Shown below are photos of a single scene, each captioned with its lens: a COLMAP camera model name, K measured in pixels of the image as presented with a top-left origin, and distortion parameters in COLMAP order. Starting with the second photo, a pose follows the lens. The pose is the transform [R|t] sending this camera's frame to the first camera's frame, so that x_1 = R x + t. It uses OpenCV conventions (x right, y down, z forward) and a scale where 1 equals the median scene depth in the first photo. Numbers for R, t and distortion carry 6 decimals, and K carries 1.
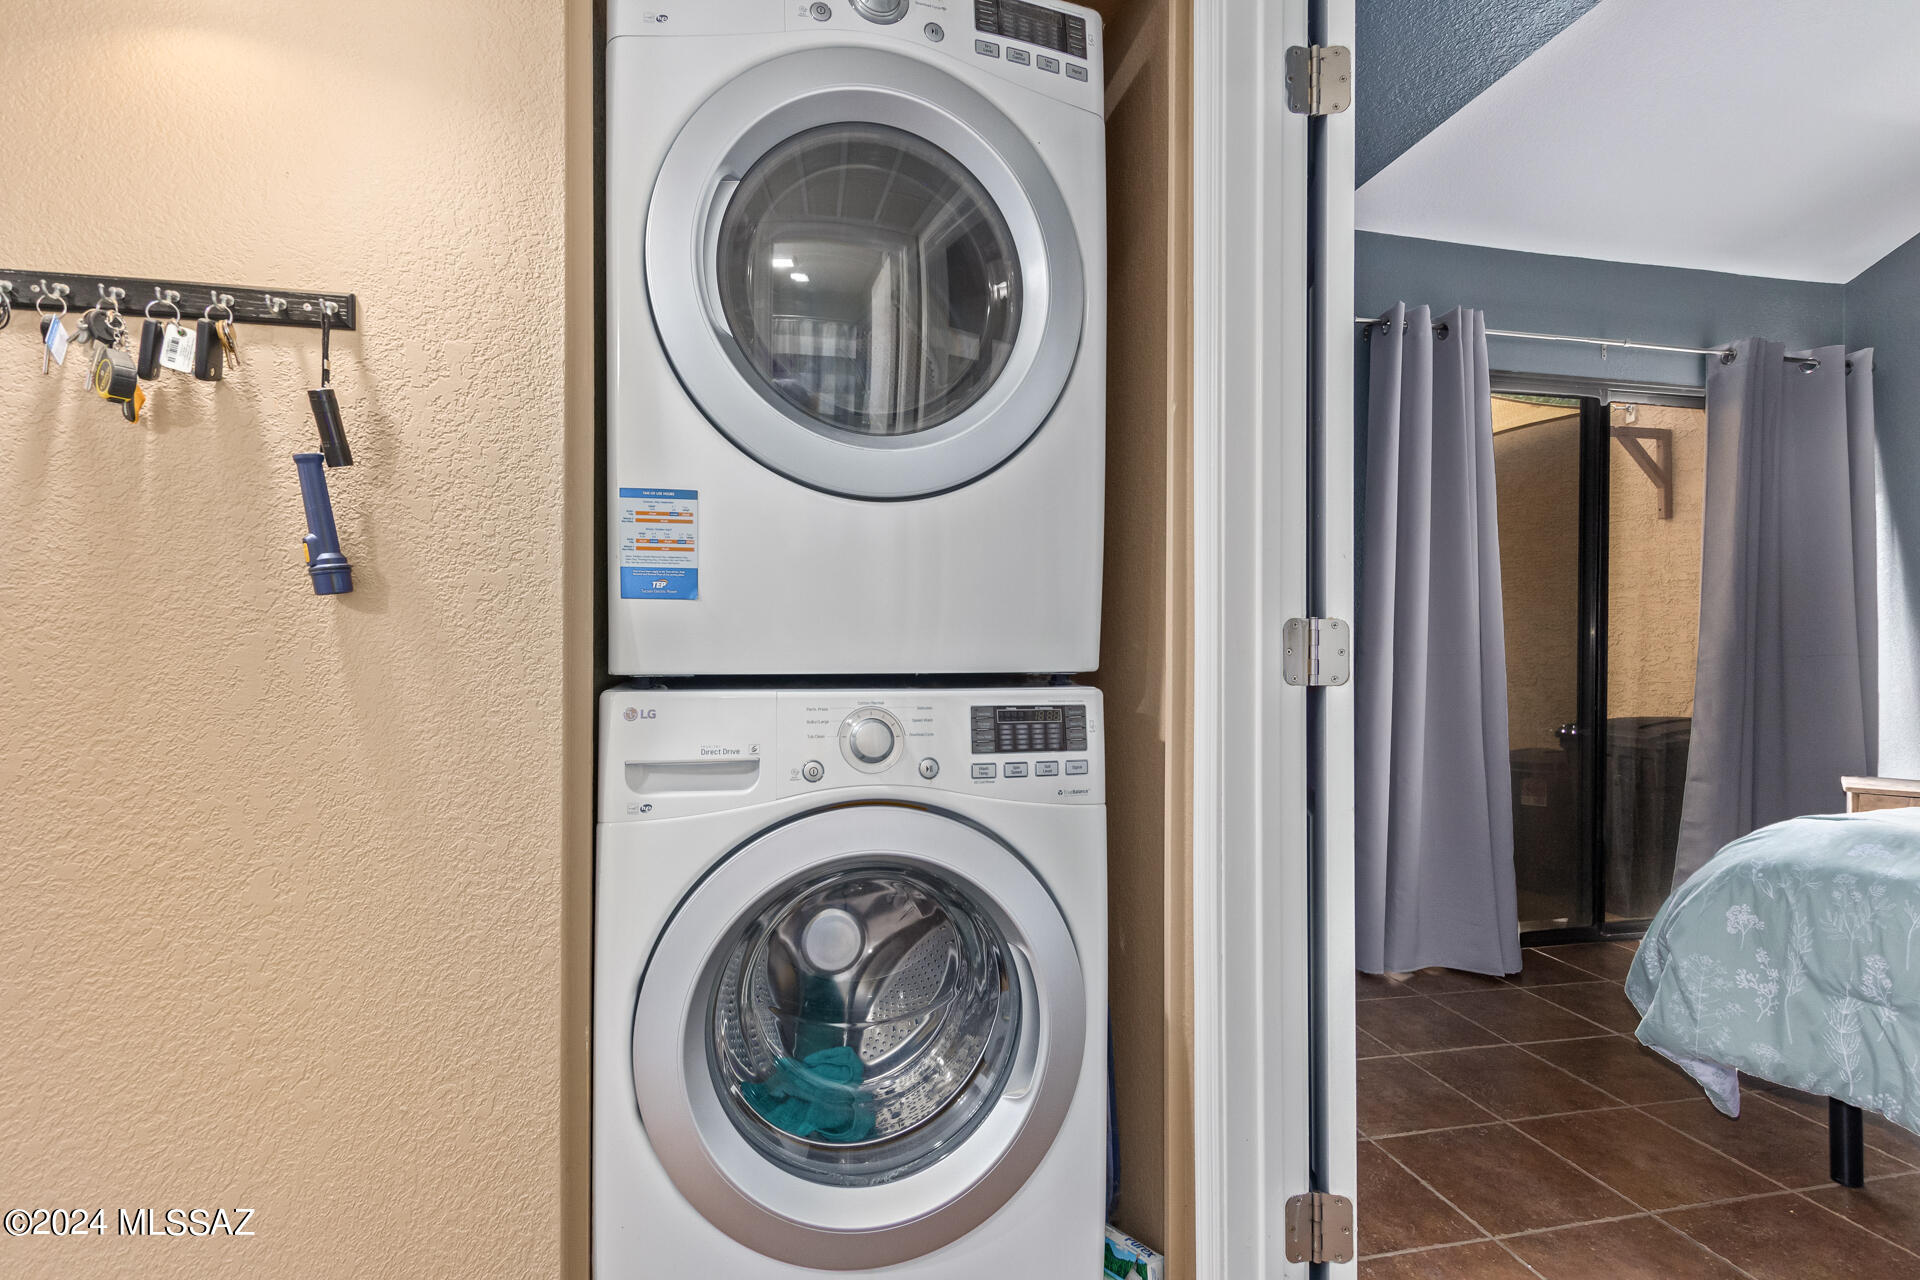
lens RADIAL K [[916.3, 0, 967.1], [0, 916.3, 650.8], [0, 0, 1]] dist [0.008240, -0.001168]
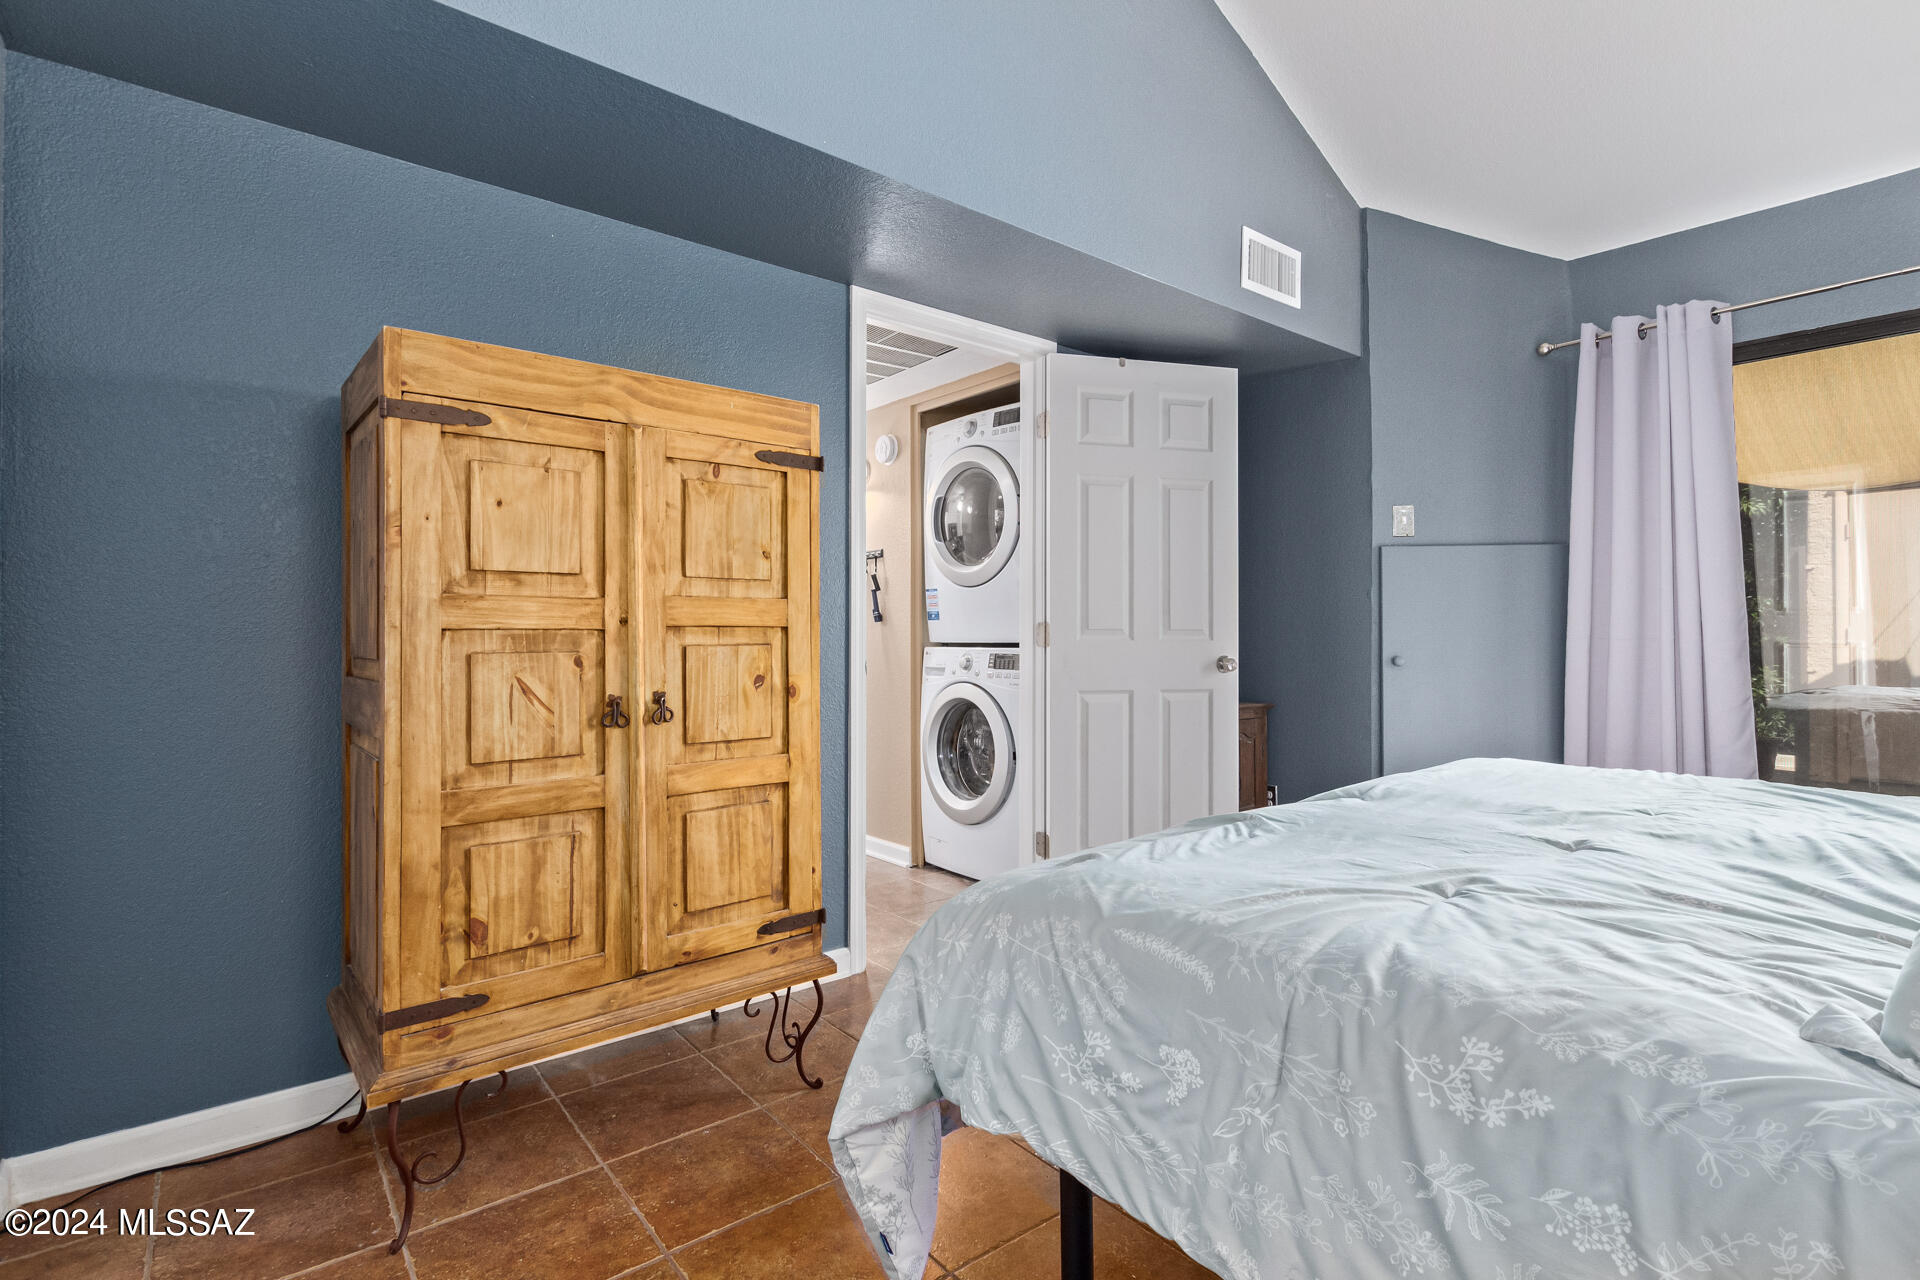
lens RADIAL K [[916.3, 0, 964.8], [0, 916.3, 622.8], [0, 0, 1]] dist [0.008240, -0.001168]
pose [[0.454080, -0.009455, -0.890911, 2.827715], [0.009209, 0.999940, -0.005918, -0.025033], [0.890913, -0.005517, 0.454140, -0.479121]]
